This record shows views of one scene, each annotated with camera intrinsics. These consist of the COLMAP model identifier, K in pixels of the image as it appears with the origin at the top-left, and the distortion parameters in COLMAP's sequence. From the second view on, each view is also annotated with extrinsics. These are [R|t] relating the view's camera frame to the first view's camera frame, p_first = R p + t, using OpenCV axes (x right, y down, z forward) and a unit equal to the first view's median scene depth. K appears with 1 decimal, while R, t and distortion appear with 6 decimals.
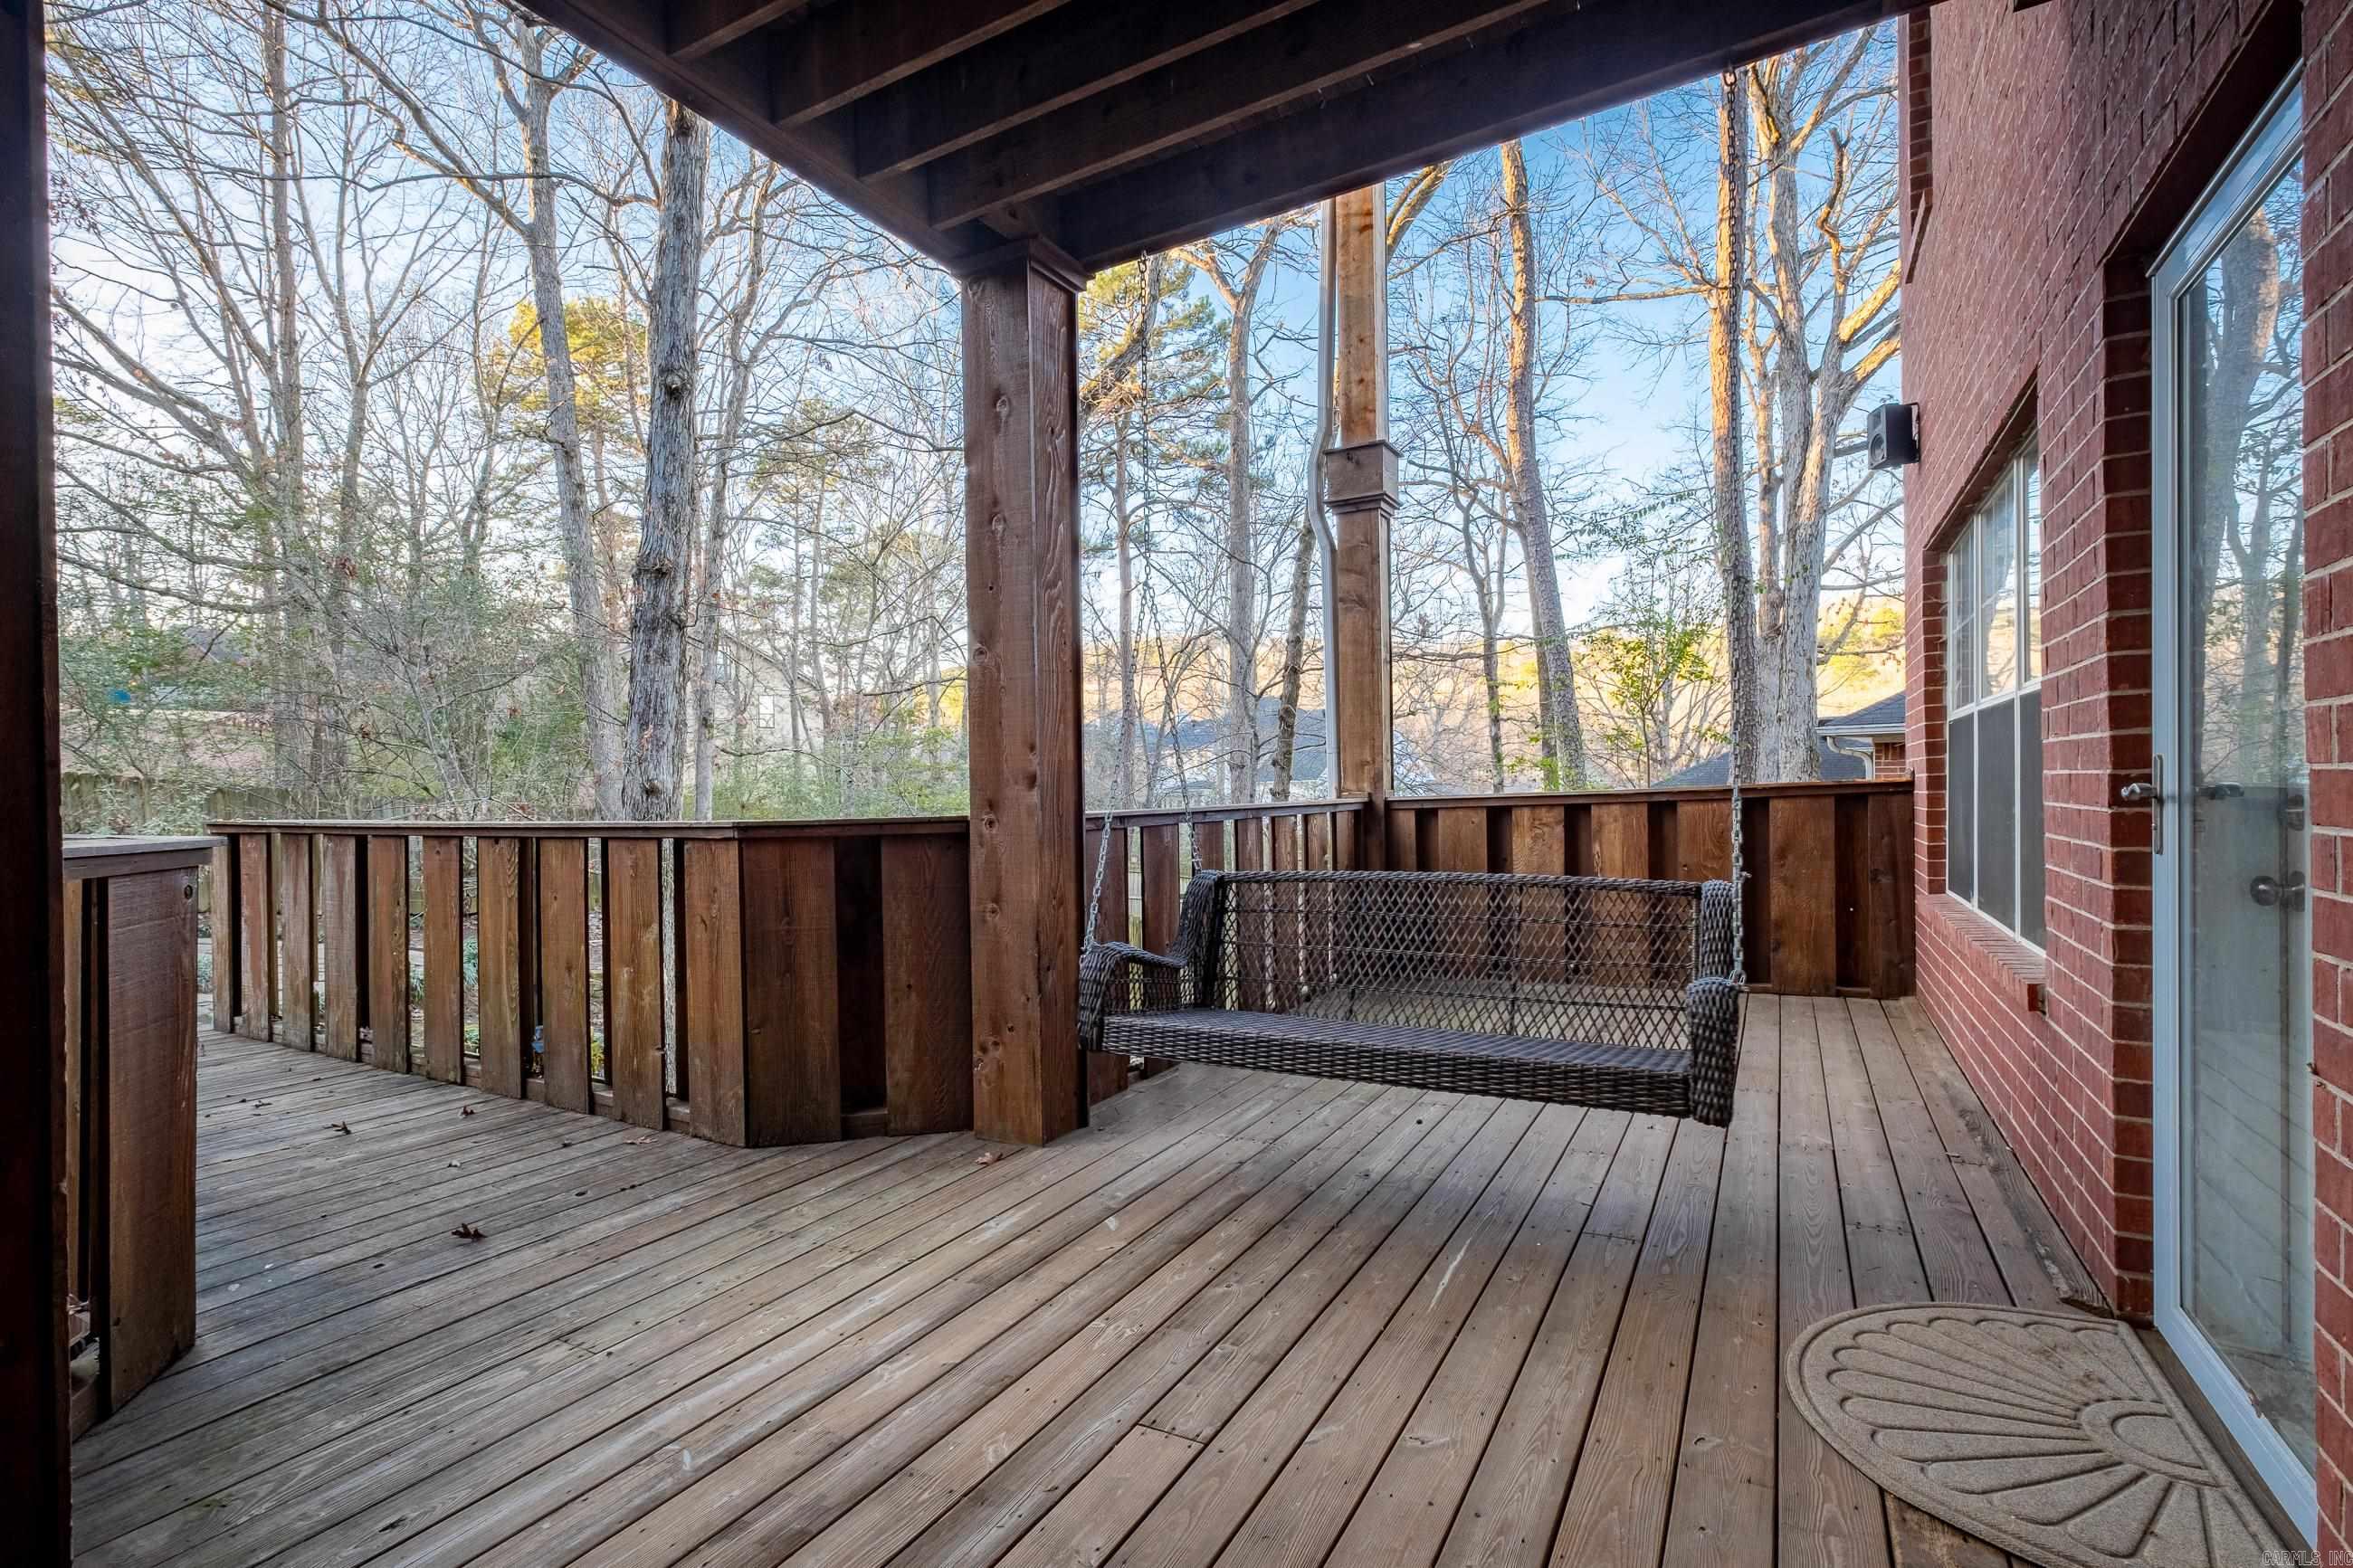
lens RADIAL K [[1071.2, 0, 1163.6], [0, 1071.2, 795.5], [0, 0, 1]] dist [-0.000477, 0.001501]
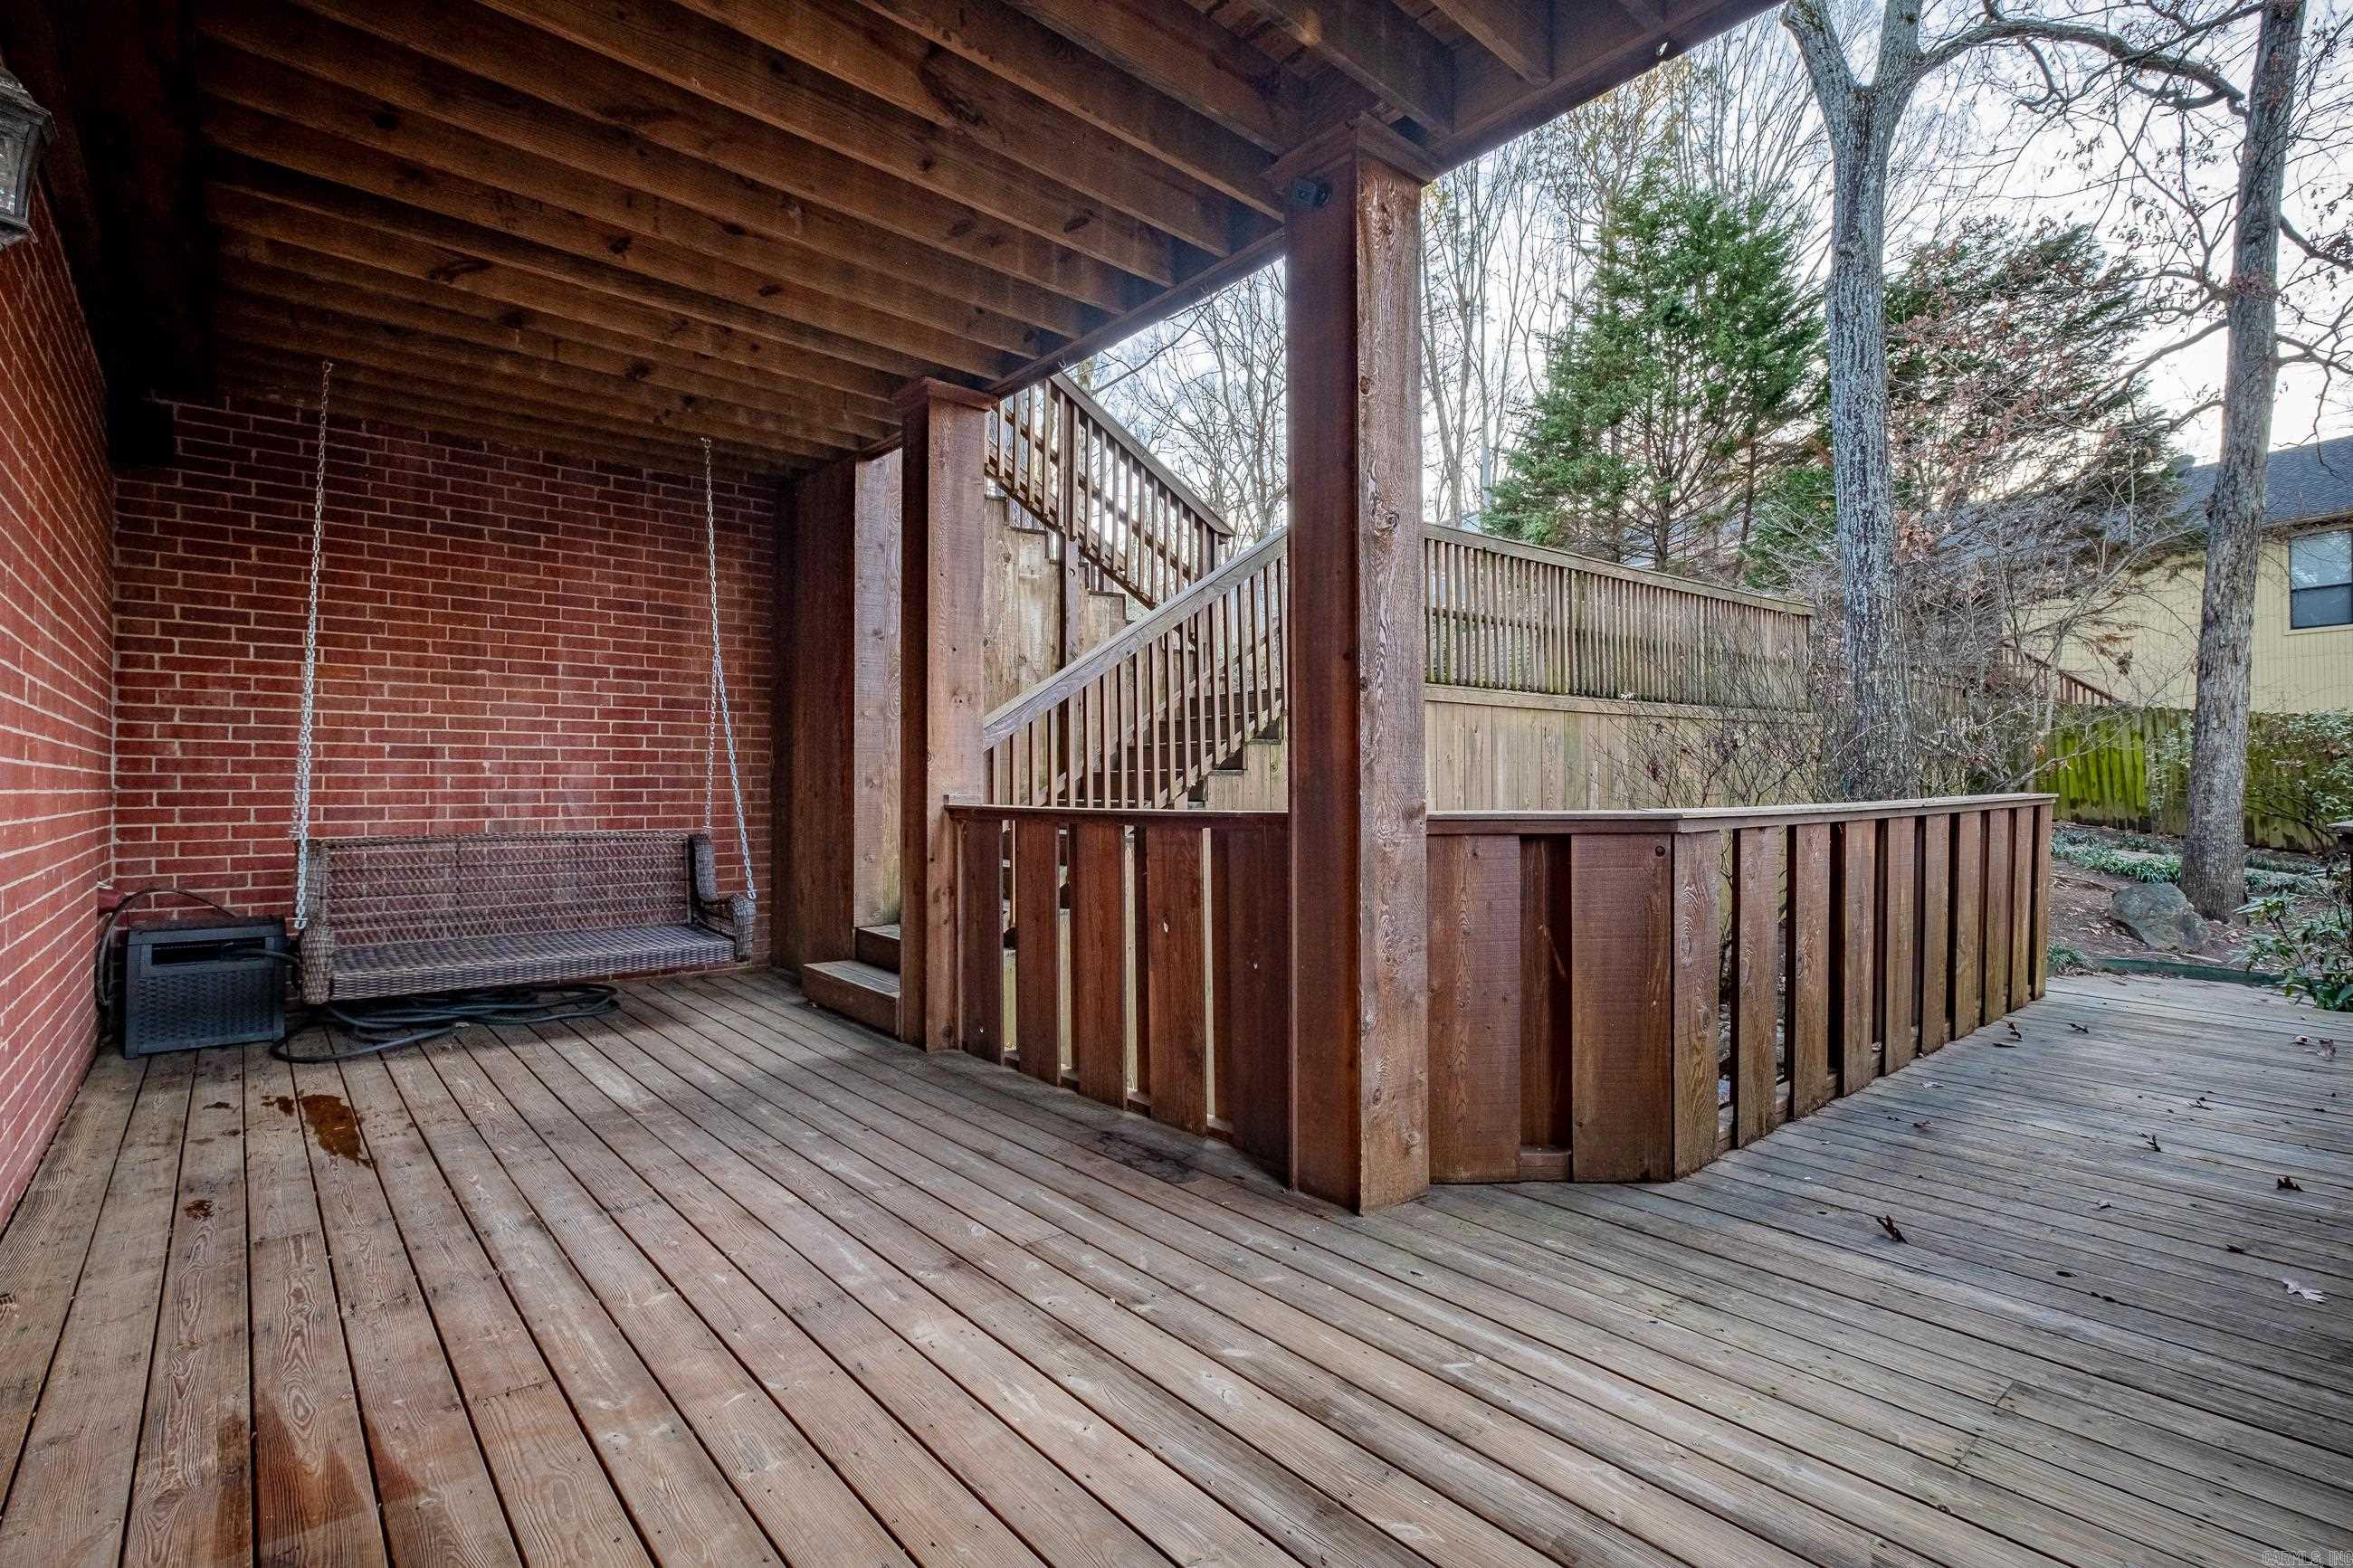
lens RADIAL K [[1071.2, 0, 1230.2], [0, 1071.2, 797.0], [0, 0, 1]] dist [-0.000477, 0.001501]
pose [[-0.301139, 0.020440, -0.953361, 0.504578], [0.005071, 0.999790, 0.019834, -0.009974], [0.953567, 0.001139, -0.301179, 0.787348]]
